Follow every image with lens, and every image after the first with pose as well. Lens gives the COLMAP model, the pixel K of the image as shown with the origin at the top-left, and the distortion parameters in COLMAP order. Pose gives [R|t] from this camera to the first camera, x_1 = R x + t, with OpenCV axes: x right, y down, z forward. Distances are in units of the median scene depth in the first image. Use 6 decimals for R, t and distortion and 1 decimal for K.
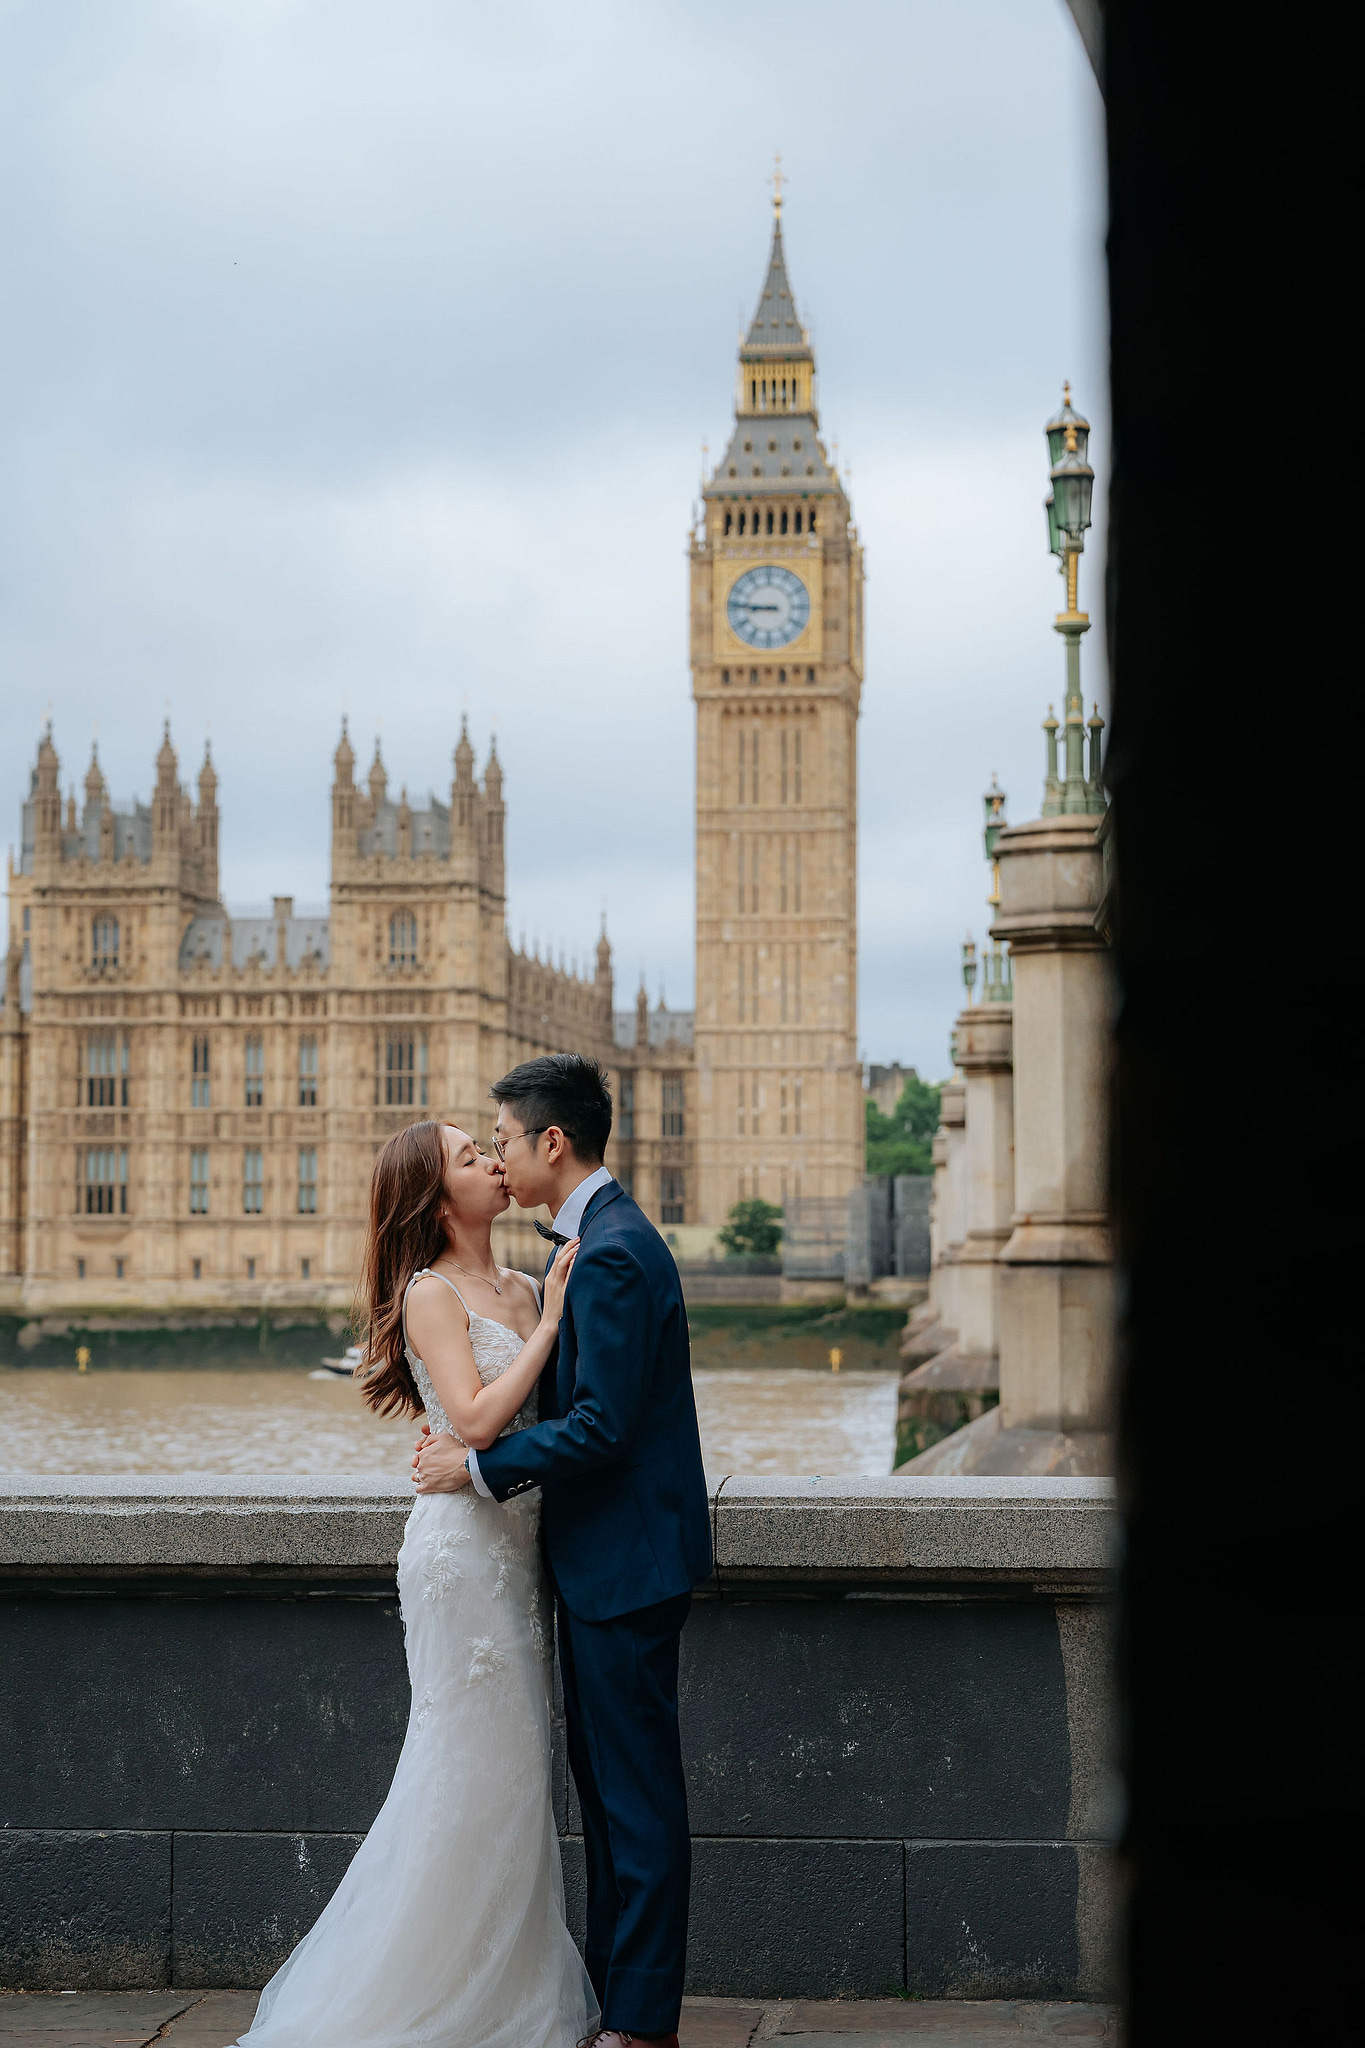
lens RADIAL K [[4109.4, 0, 720.8], [0, 4109.4, 979.6], [0, 0, 1]] dist [0.031003, 0.000000]
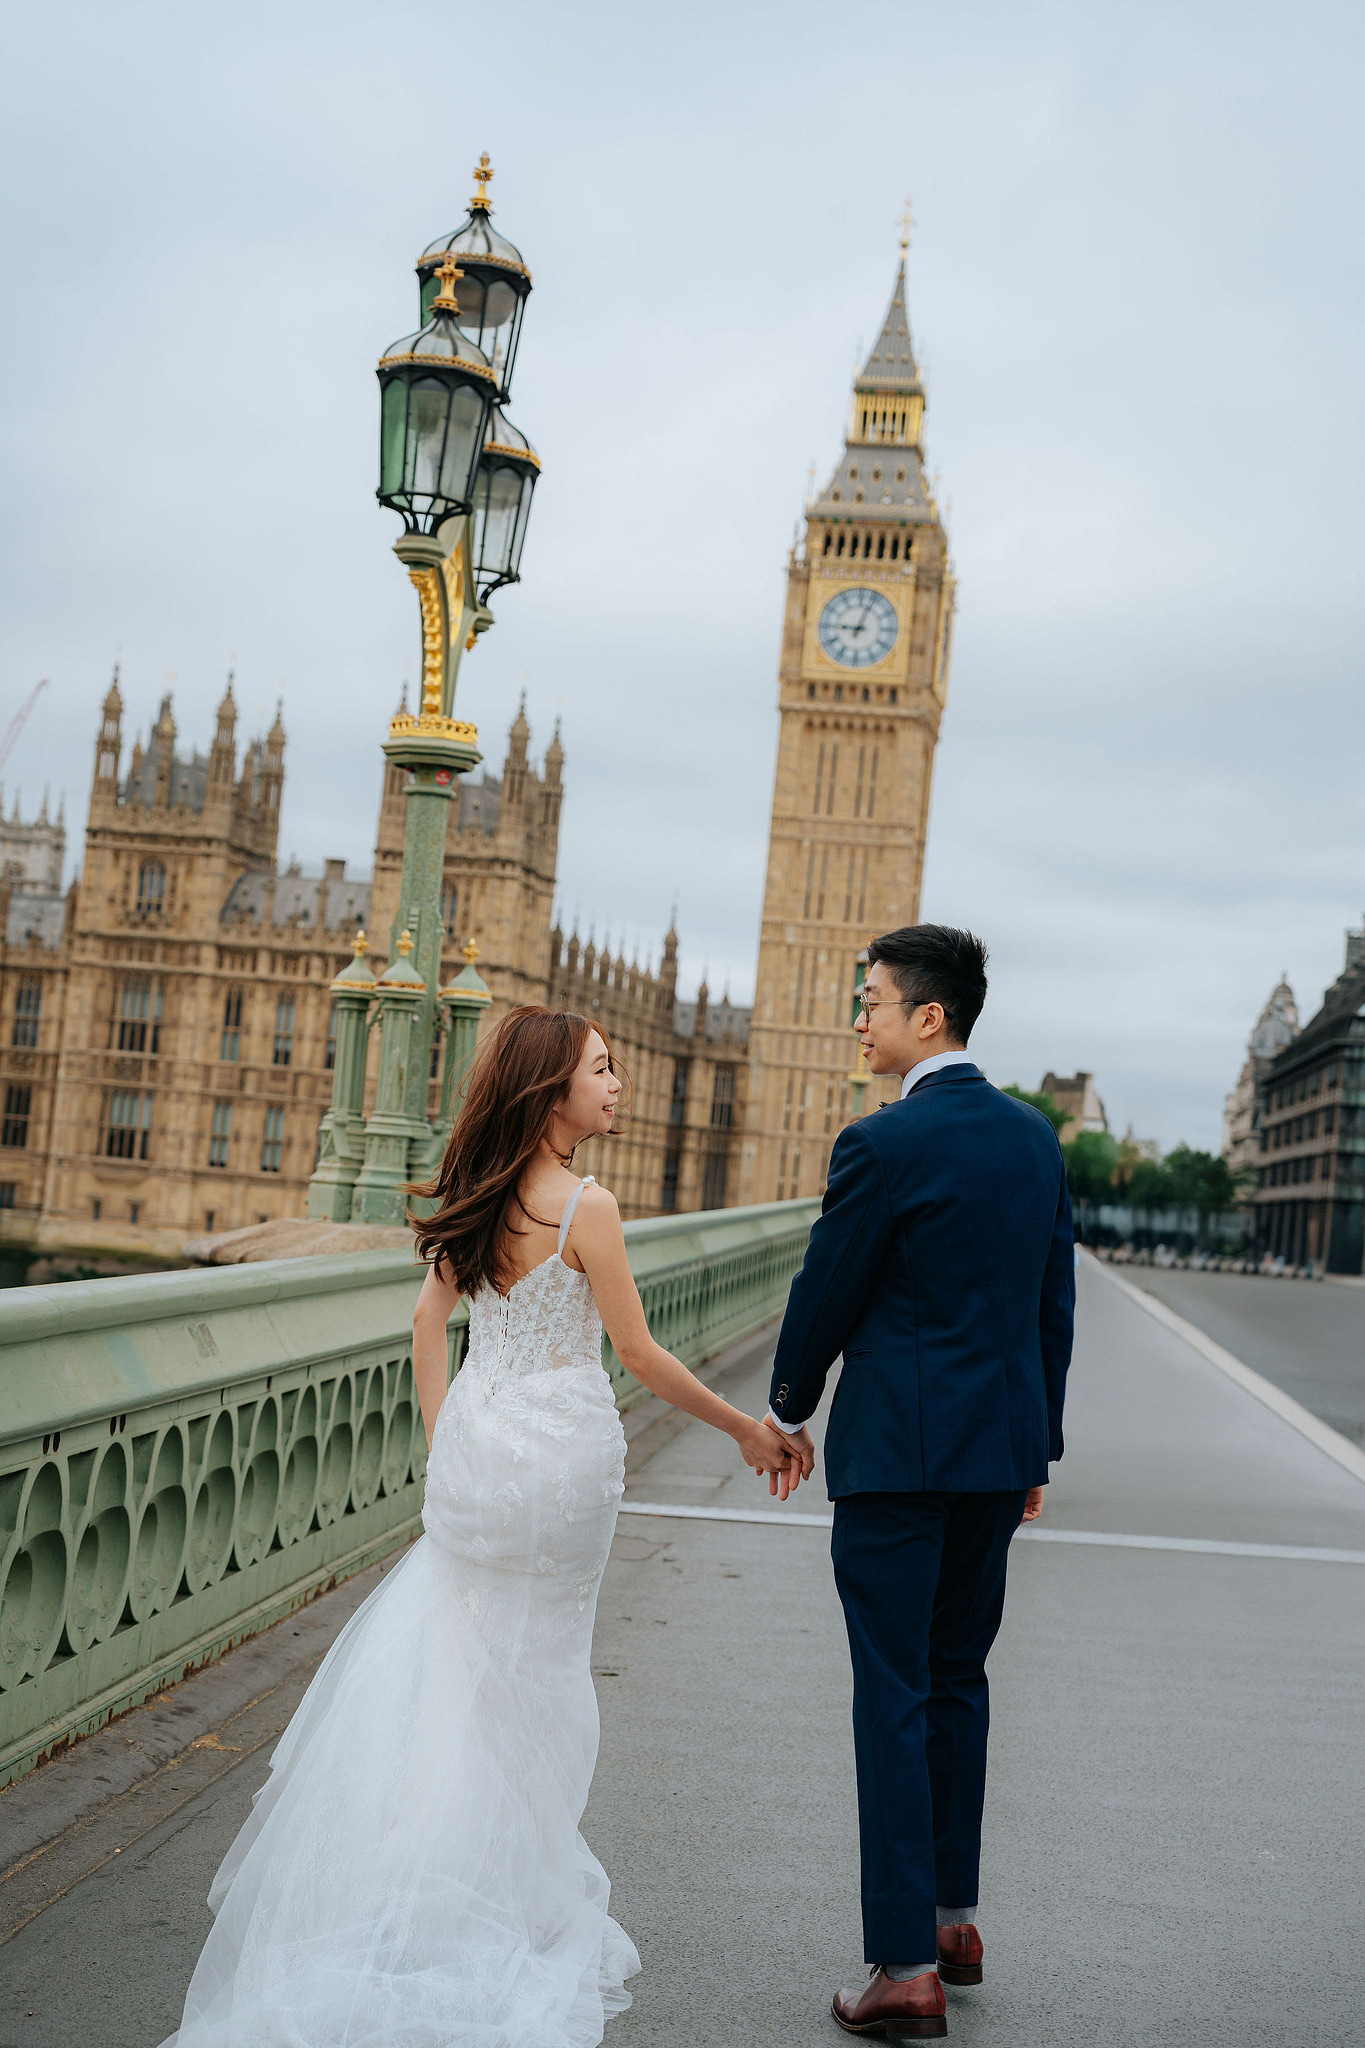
lens RADIAL K [[3146.2, 0, 676.8], [0, 3146.2, 1005.0], [0, 0, 1]] dist [0.030501, 0.000000]
pose [[0.994175, 0.089787, -0.059623, 0.023318], [-0.089141, 0.995929, 0.013422, -0.002177], [0.060585, -0.008029, 0.998131, 0.213387]]
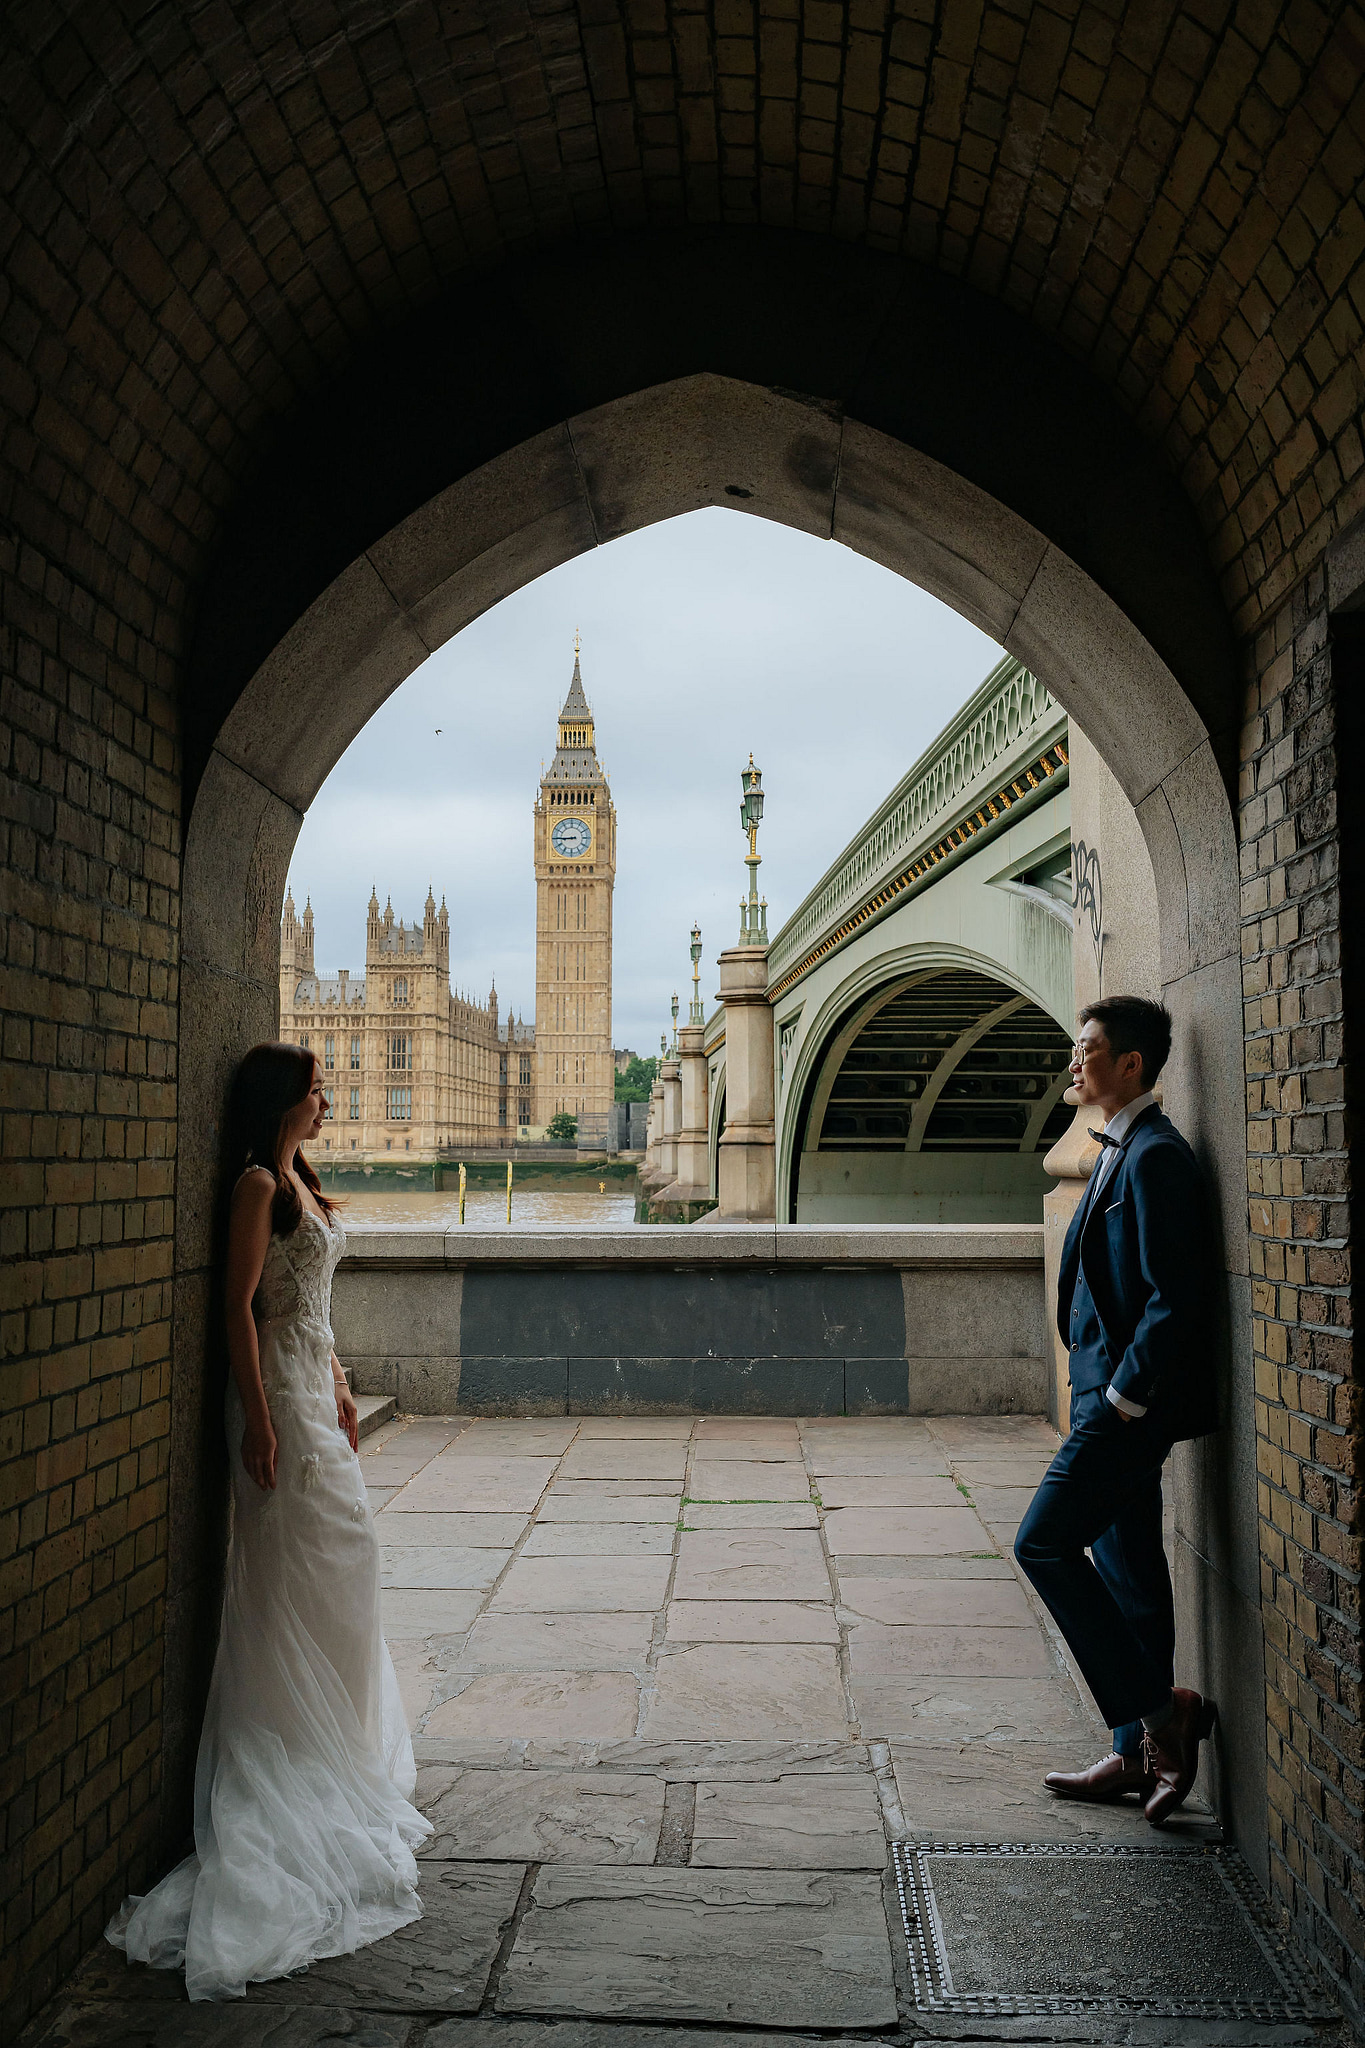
lens RADIAL K [[1919.9, 0, 690.3], [0, 1919.9, 1020.2], [0, 0, 1]] dist [0.008116, 0.000000]
pose [[0.996929, 0.007537, 0.077950, -0.004257], [-0.007937, 0.999957, 0.004826, -0.000508], [-0.077910, -0.005430, 0.996946, -0.006809]]
